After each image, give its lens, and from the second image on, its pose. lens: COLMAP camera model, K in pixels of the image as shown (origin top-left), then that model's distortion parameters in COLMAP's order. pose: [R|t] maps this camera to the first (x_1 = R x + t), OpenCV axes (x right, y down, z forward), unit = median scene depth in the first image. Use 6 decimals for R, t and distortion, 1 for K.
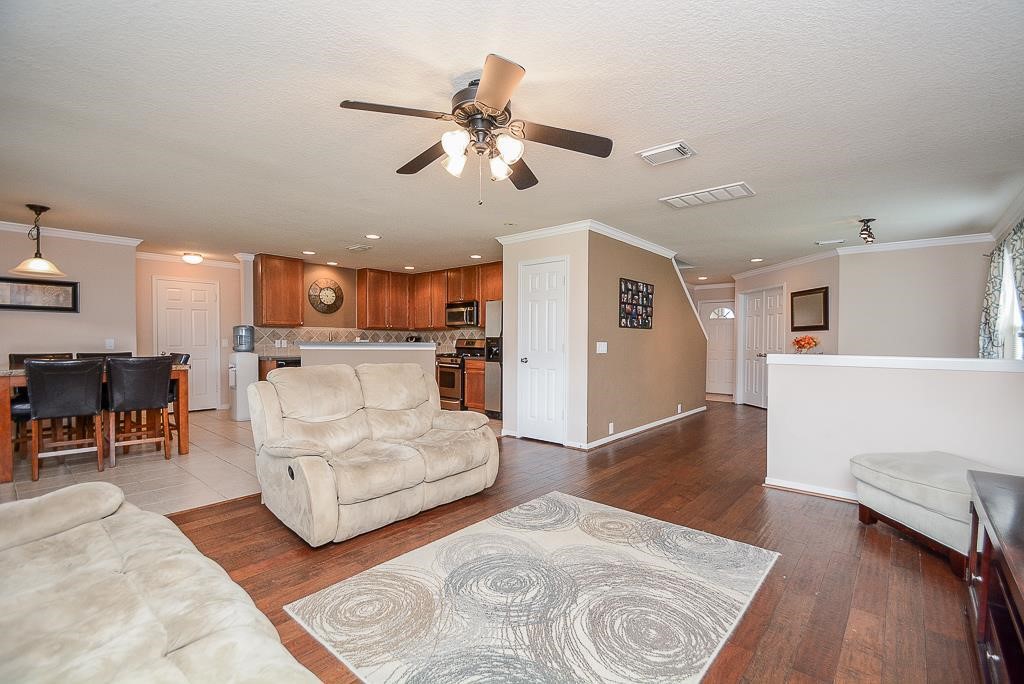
lens RADIAL K [[454.4, 0, 519.3], [0, 454.4, 346.7], [0, 0, 1]] dist [0.014210, -0.016054]
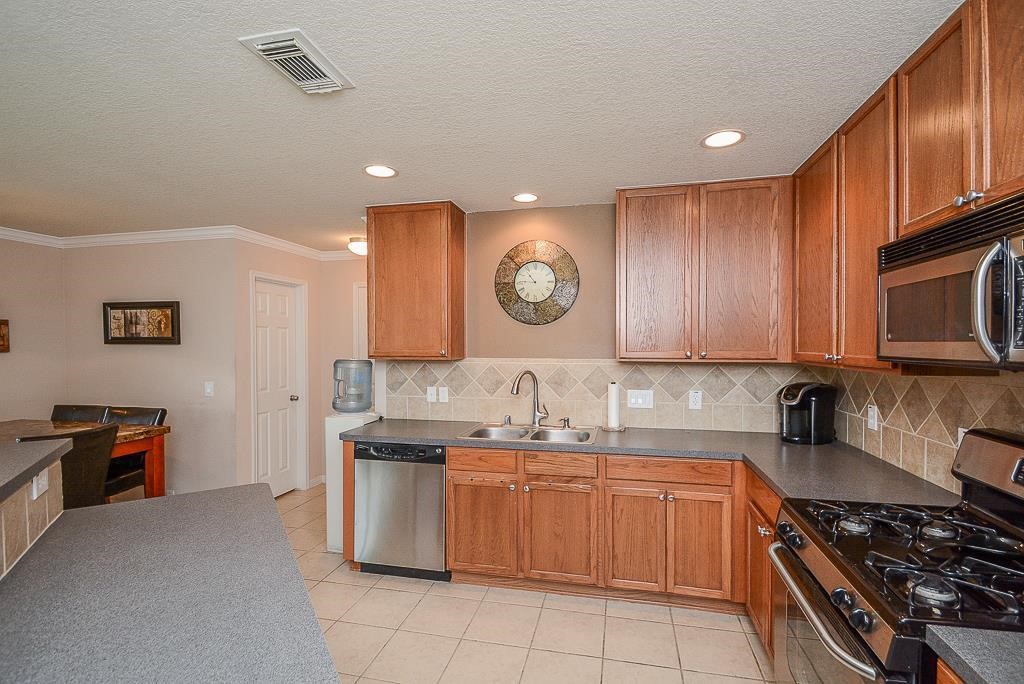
lens RADIAL K [[454.4, 0, 519.3], [0, 454.4, 346.7], [0, 0, 1]] dist [0.014210, -0.016054]
pose [[0.464051, -0.000898, -0.885808, -0.174323], [-0.008940, 0.999944, -0.005697, -0.138913], [0.885764, 0.010563, 0.464017, 2.200727]]
